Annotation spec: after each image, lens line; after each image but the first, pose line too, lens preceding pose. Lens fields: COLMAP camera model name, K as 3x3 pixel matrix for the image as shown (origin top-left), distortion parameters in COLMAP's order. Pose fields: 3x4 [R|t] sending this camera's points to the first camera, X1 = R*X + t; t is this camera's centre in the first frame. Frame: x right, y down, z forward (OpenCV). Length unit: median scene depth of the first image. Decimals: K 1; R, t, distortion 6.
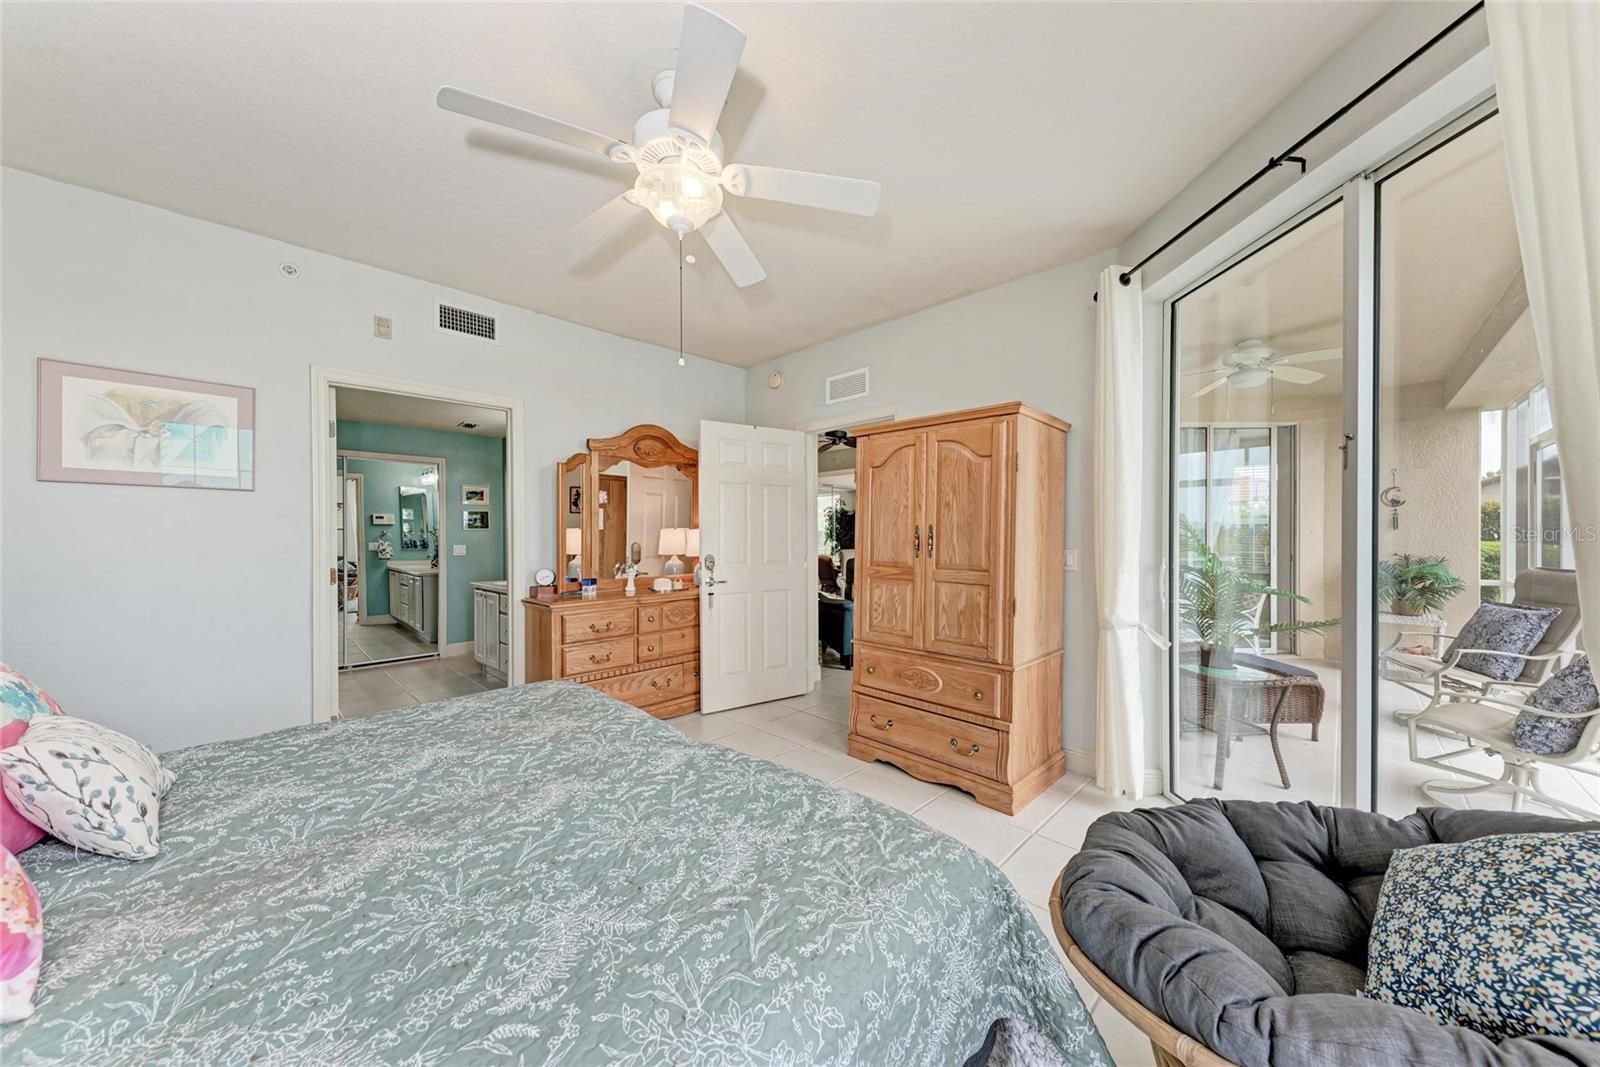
lens RADIAL K [[547.0, 0, 796.7], [0, 547.0, 538.5], [0, 0, 1]] dist [0.013428, -0.000116]
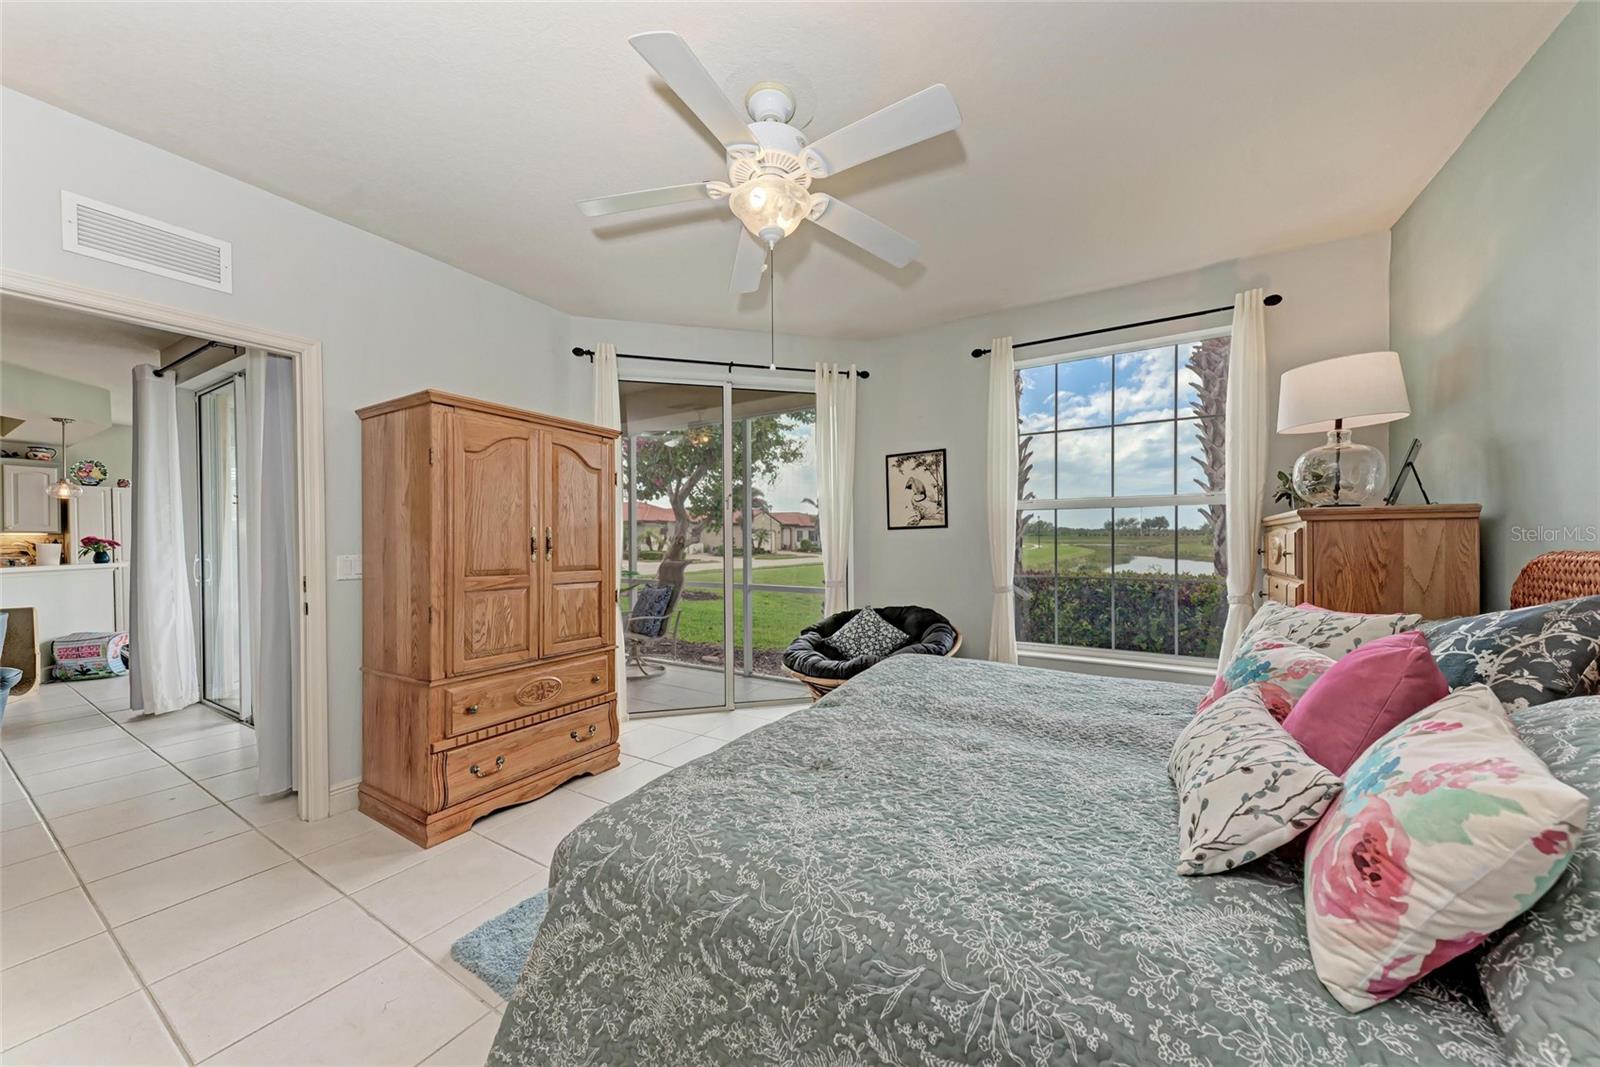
lens RADIAL K [[547.0, 0, 809.5], [0, 547.0, 541.4], [0, 0, 1]] dist [0.013428, -0.000116]
pose [[-0.235270, 0.000571, 0.971930, -0.754281], [0.010274, 0.999945, 0.001899, 0.003535], [-0.971876, 0.010432, -0.235263, 0.724922]]
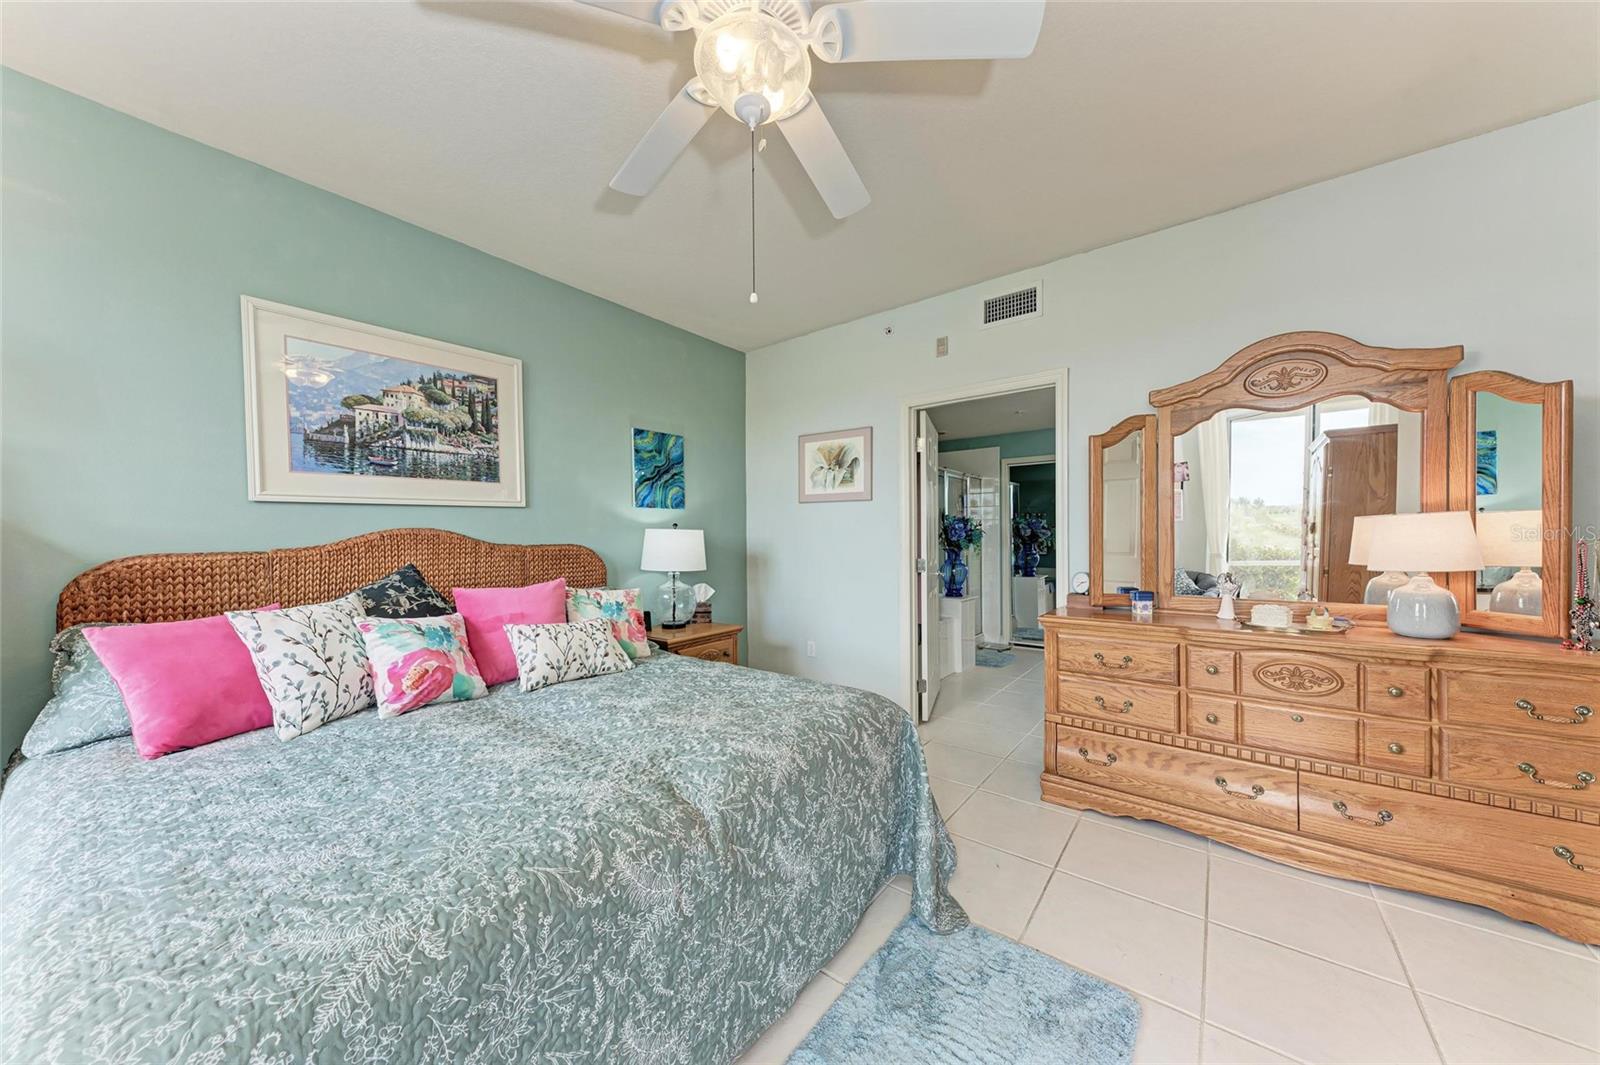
lens RADIAL K [[547.0, 0, 810.7], [0, 547.0, 536.4], [0, 0, 1]] dist [0.013428, -0.000116]
pose [[0.137392, 0.005086, -0.990504, 0.328706], [0.001604, 0.999984, 0.005358, -0.001759], [0.990515, -0.002325, 0.137382, 0.596195]]
